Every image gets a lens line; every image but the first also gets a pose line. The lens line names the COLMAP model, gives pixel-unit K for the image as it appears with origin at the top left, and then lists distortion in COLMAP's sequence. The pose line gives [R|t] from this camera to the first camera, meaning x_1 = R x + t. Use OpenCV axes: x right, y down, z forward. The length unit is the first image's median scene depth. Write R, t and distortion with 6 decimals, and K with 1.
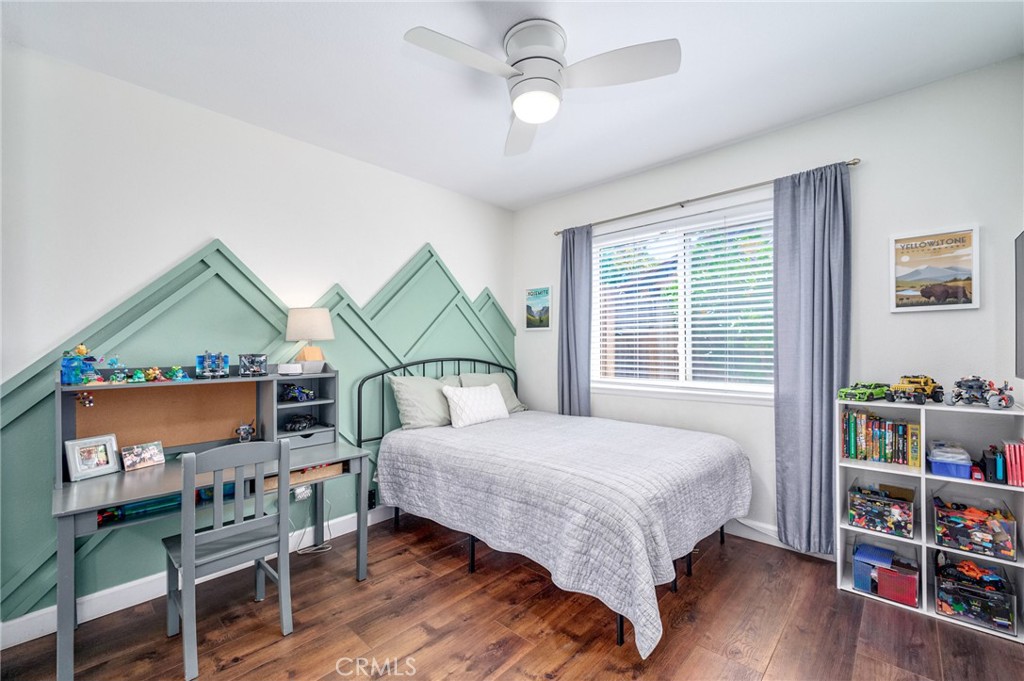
lens RADIAL K [[419.0, 0, 513.4], [0, 419.0, 346.5], [0, 0, 1]] dist [0.009002, 0.000197]
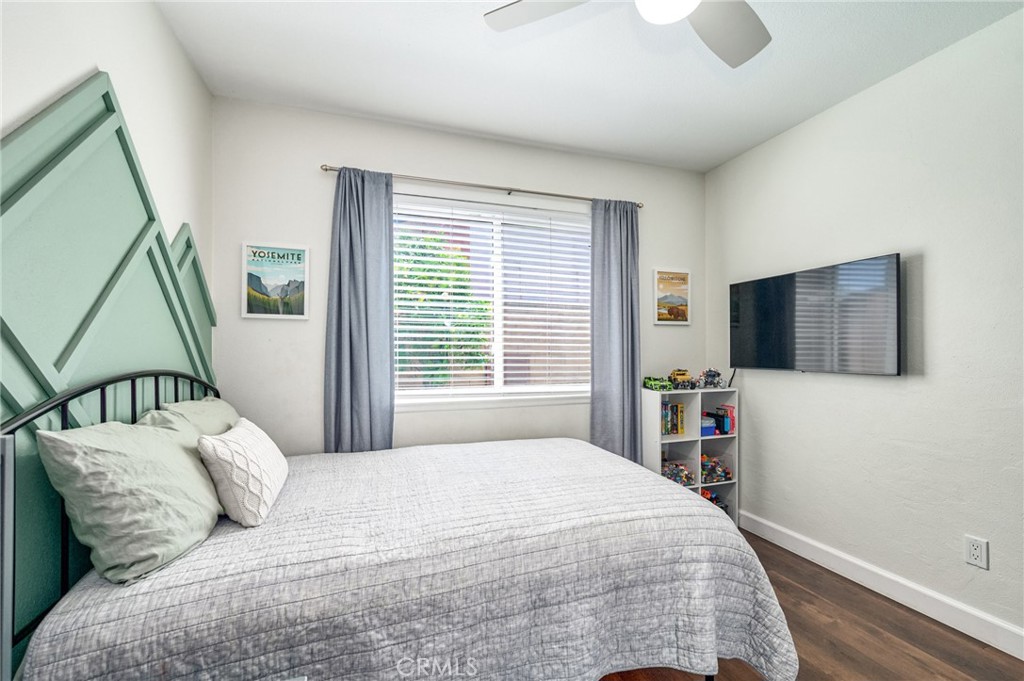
lens RADIAL K [[442.4, 0, 513.3], [0, 442.4, 344.7], [0, 0, 1]] dist [0.002513, 0.000108]
pose [[0.475607, 0.015198, 0.879527, -0.434825], [-0.004935, 0.999881, -0.014609, 0.006500], [-0.879644, 0.002608, 0.475625, 0.547049]]
